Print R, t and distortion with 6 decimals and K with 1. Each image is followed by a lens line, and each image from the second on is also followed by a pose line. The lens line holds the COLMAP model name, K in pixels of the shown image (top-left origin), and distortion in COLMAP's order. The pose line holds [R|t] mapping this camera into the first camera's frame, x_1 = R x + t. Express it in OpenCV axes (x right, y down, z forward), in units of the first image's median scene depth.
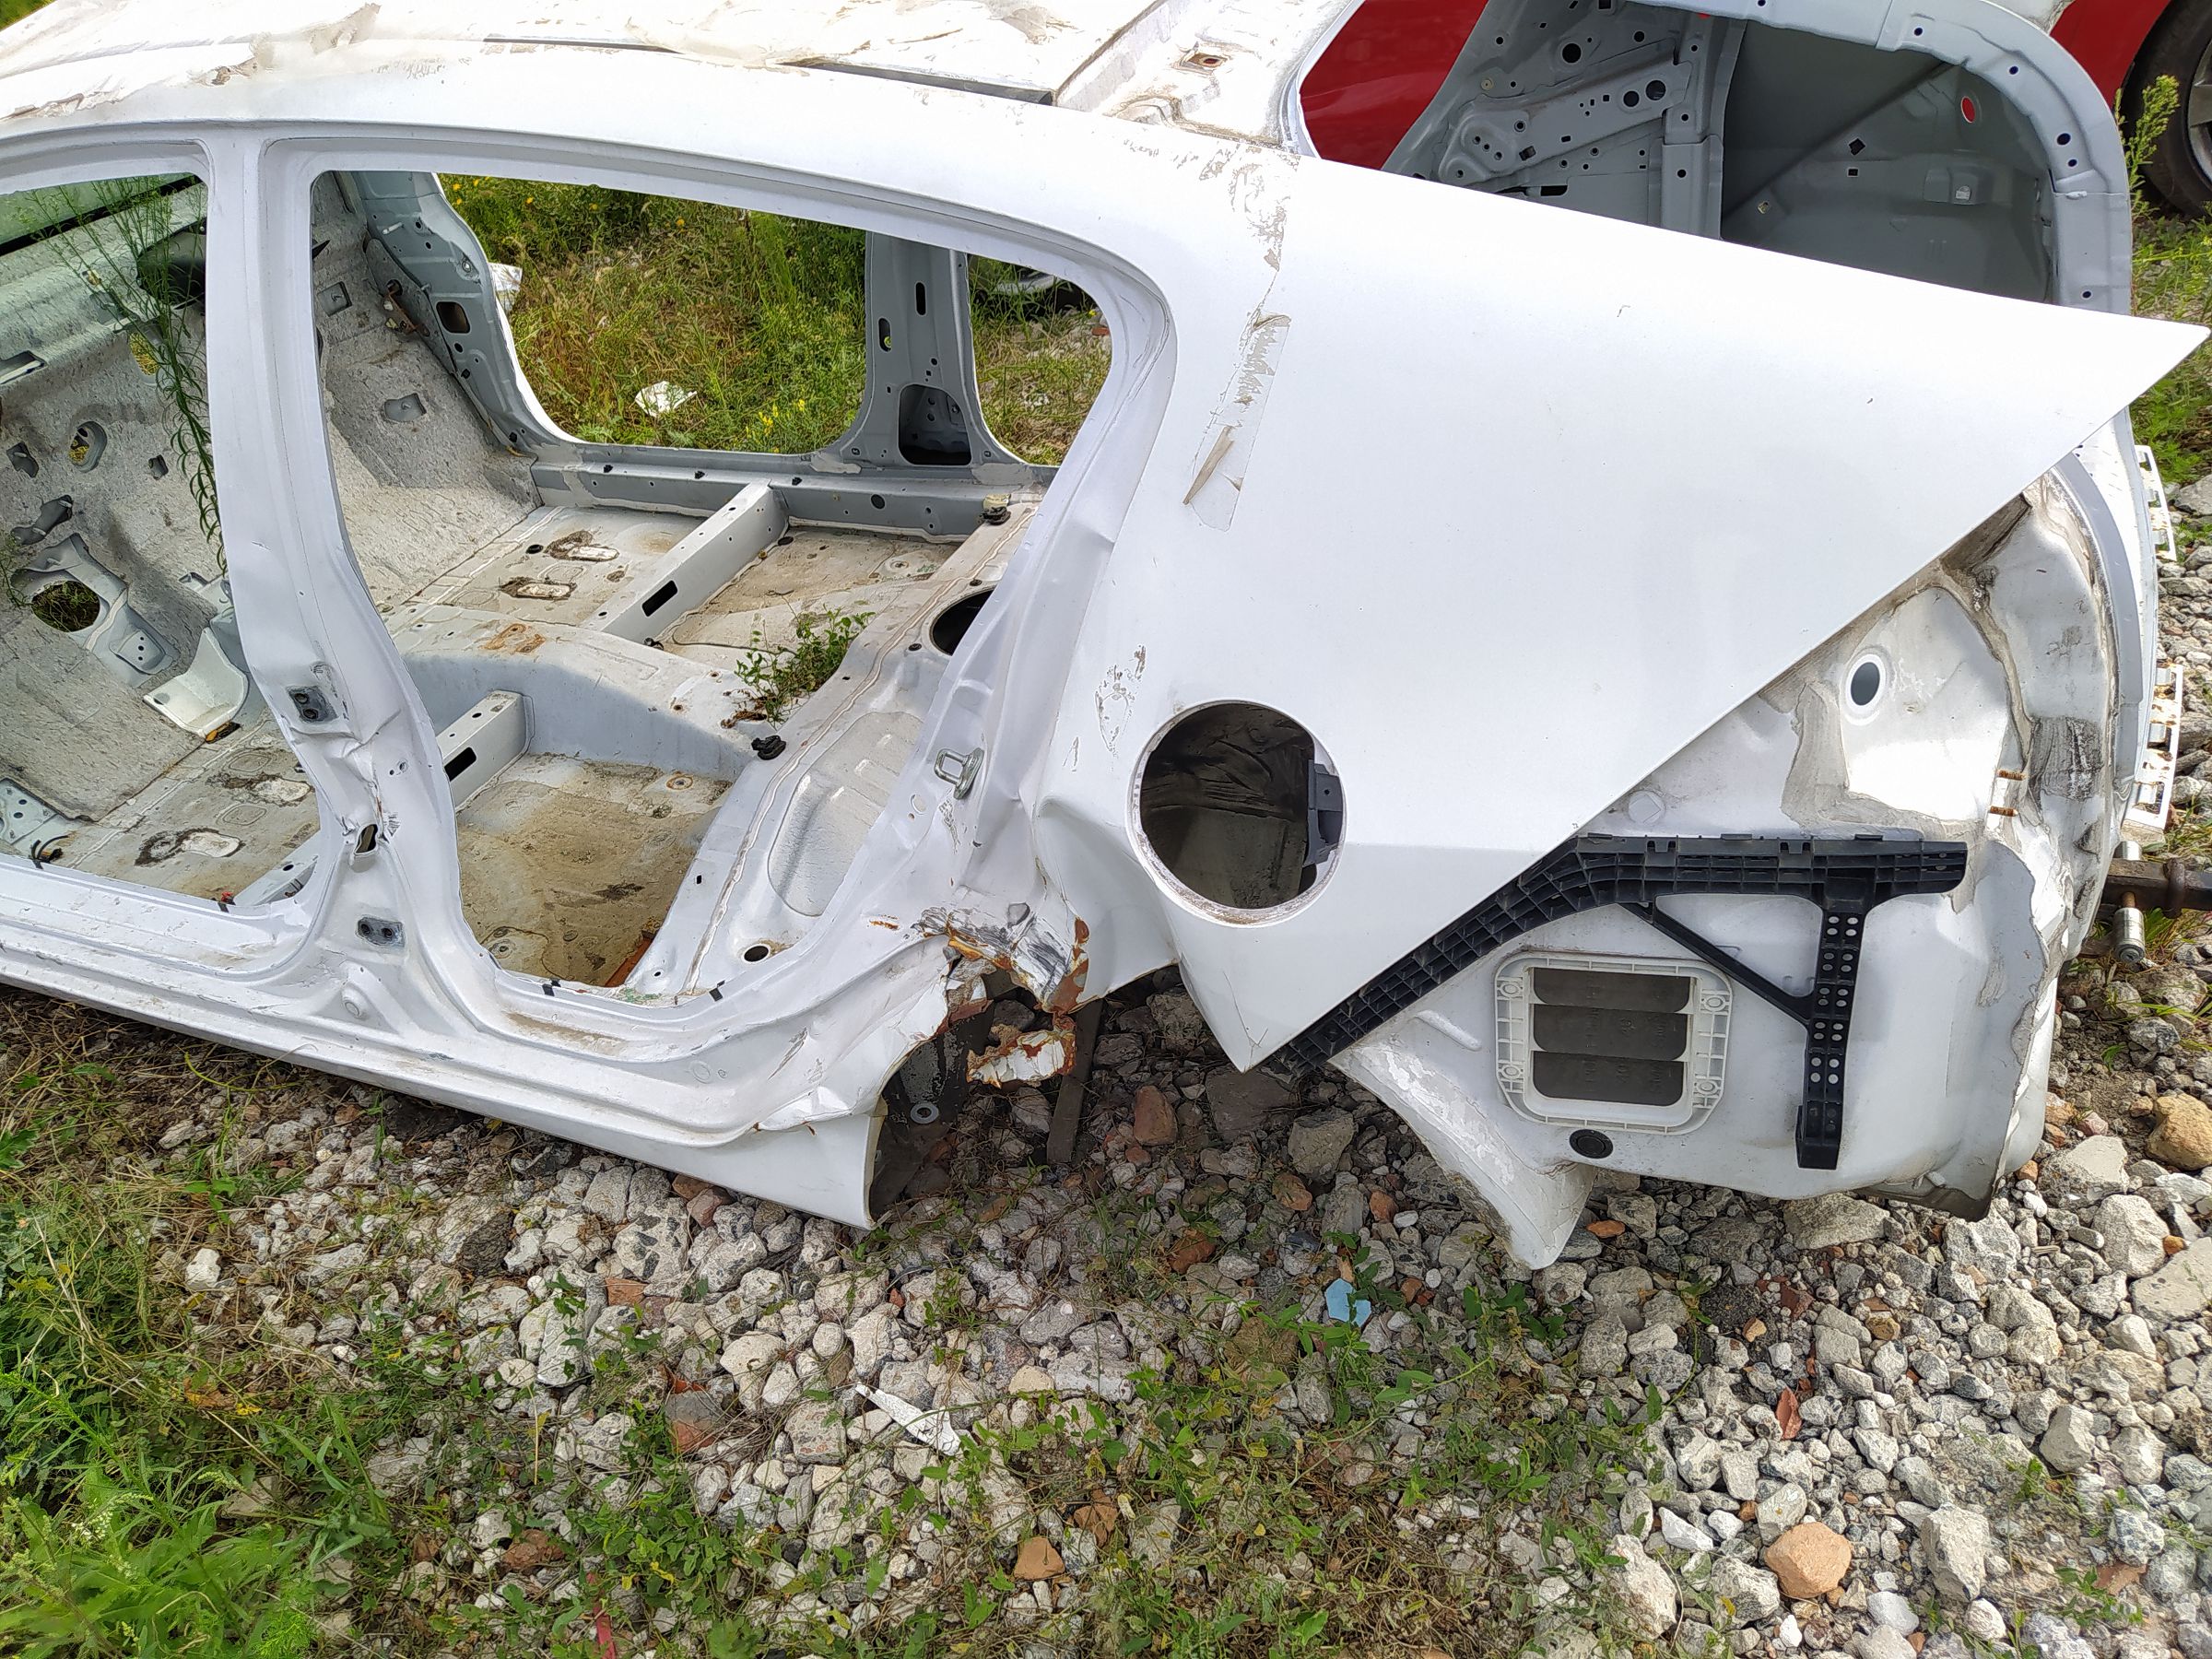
lens RADIAL K [[1655.6, 0, 1100.8], [0, 1655.6, 816.4], [0, 0, 1]] dist [0.072942, -0.111529]
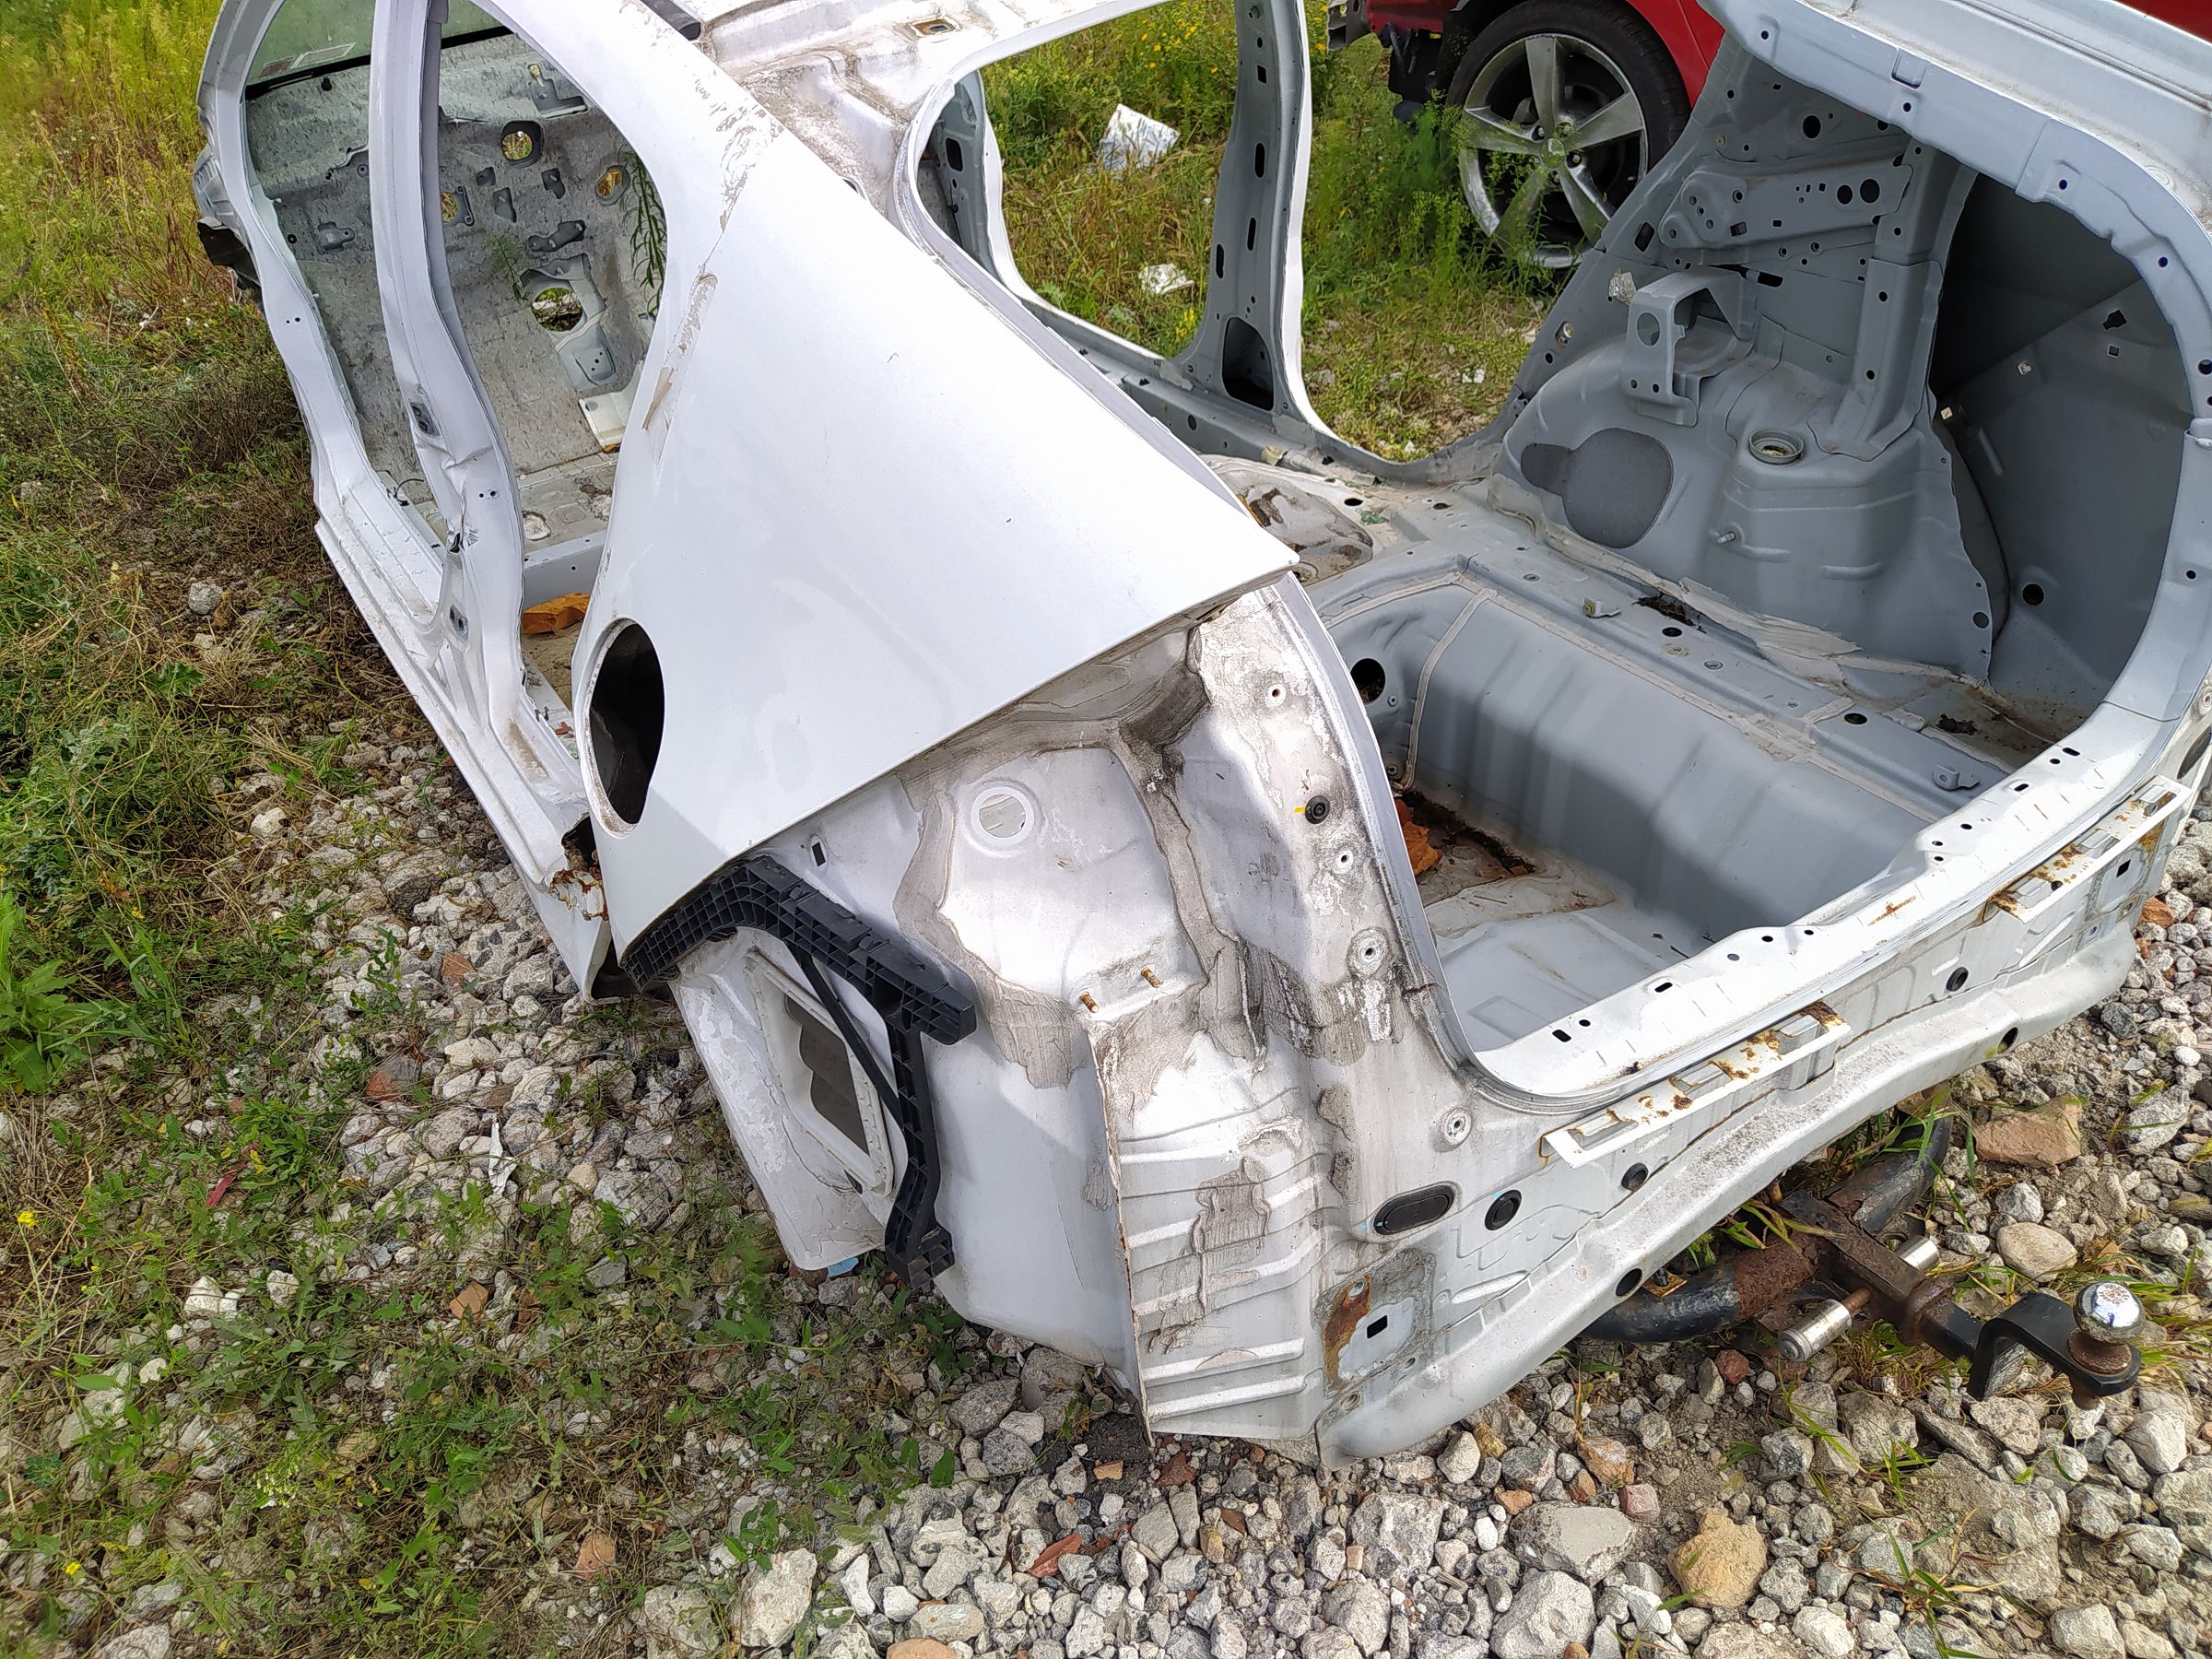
lens RADIAL K [[1655.6, 0, 1105.3], [0, 1655.6, 824.2], [0, 0, 1]] dist [0.072942, -0.111529]
pose [[0.835721, 0.382414, -0.394119, 0.482284], [-0.360218, 0.923454, 0.132193, -0.121007], [0.414503, 0.031492, 0.909503, 0.100005]]
